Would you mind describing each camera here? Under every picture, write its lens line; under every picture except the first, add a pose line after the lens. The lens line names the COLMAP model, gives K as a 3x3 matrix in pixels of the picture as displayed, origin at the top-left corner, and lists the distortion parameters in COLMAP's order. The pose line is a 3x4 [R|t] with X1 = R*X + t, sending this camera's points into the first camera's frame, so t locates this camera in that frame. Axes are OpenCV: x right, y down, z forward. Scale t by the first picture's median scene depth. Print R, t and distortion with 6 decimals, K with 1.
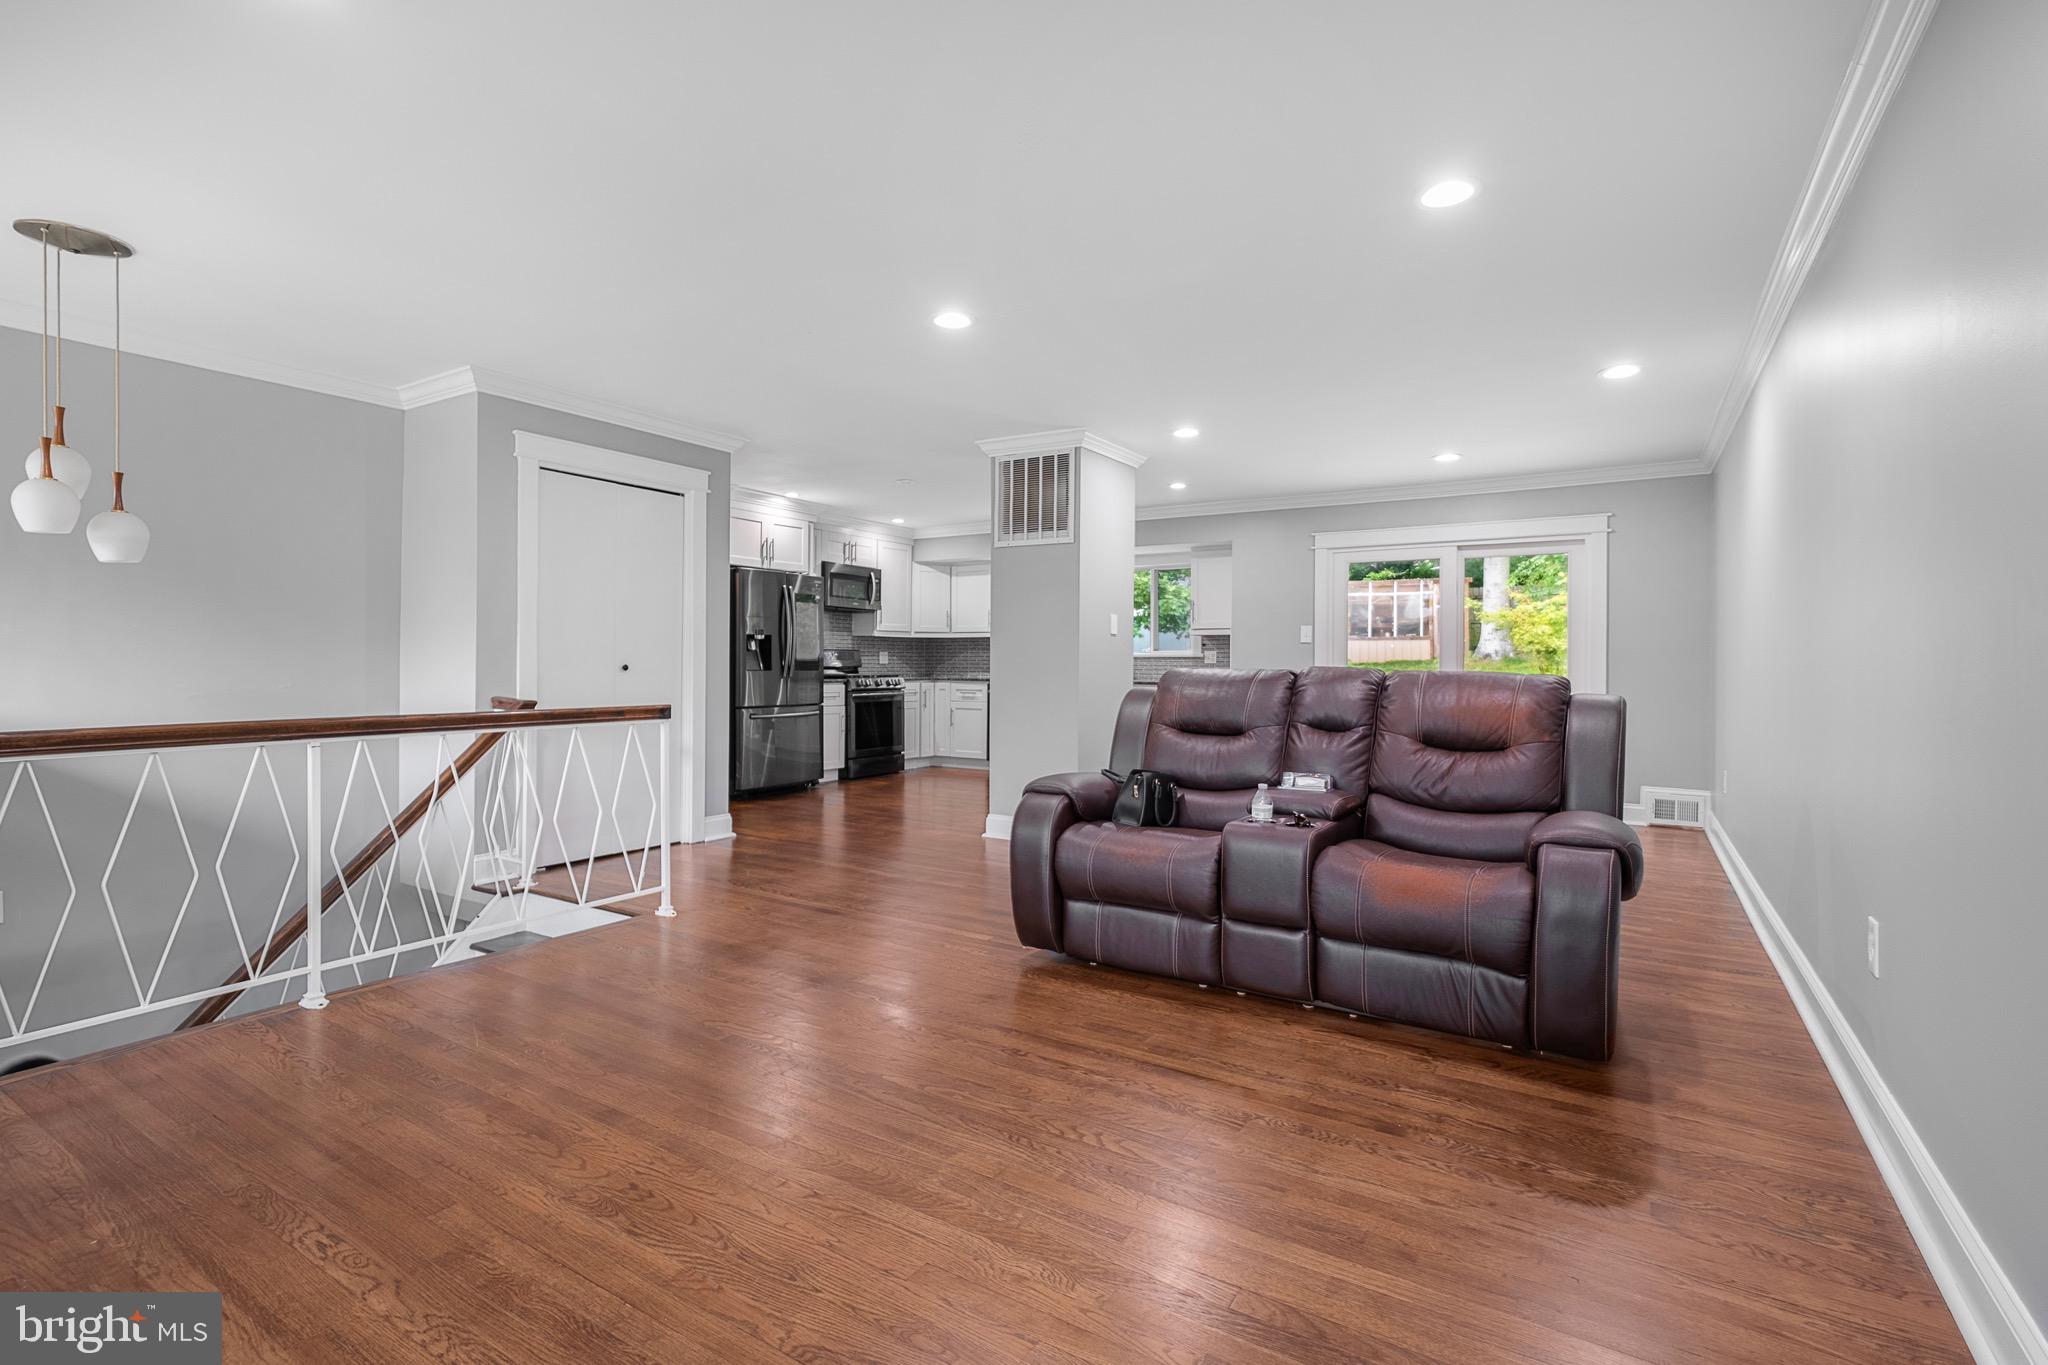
lens RADIAL K [[976.2, 0, 1024.0], [0, 976.2, 682.5], [0, 0, 1]] dist [-0.001869, -0.000004]
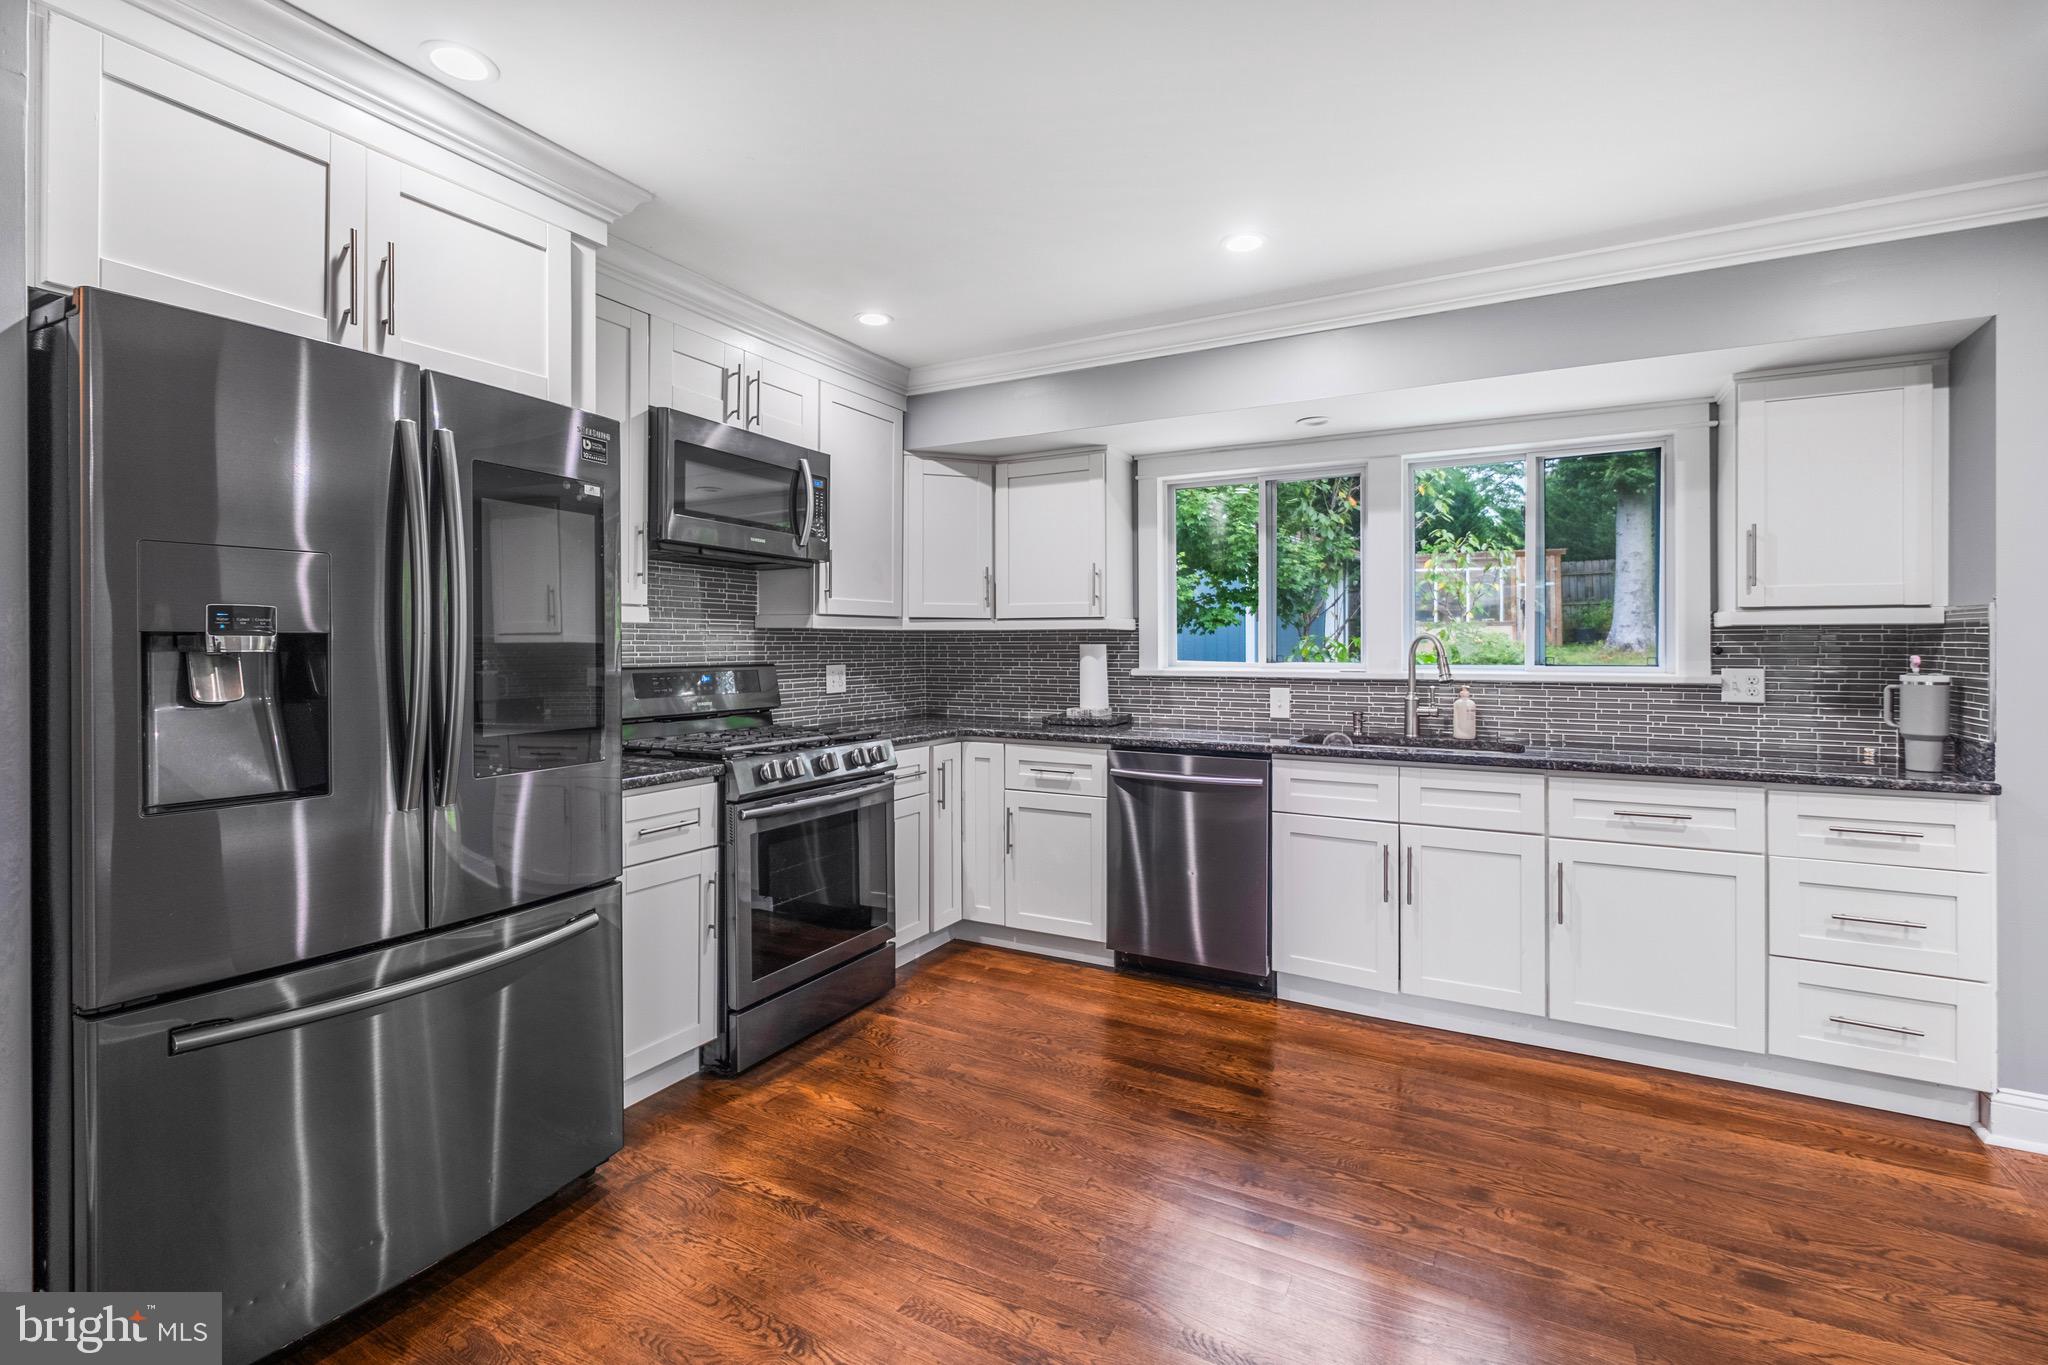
lens RADIAL K [[946.6, 0, 1022.5], [0, 946.6, 650.3], [0, 0, 1]] dist [0.001301, 0.000102]
pose [[0.998020, -0.003817, 0.062780, -0.093889], [0.004816, 0.999864, -0.015774, -0.032459], [-0.062711, 0.016045, 0.997903, 0.621514]]
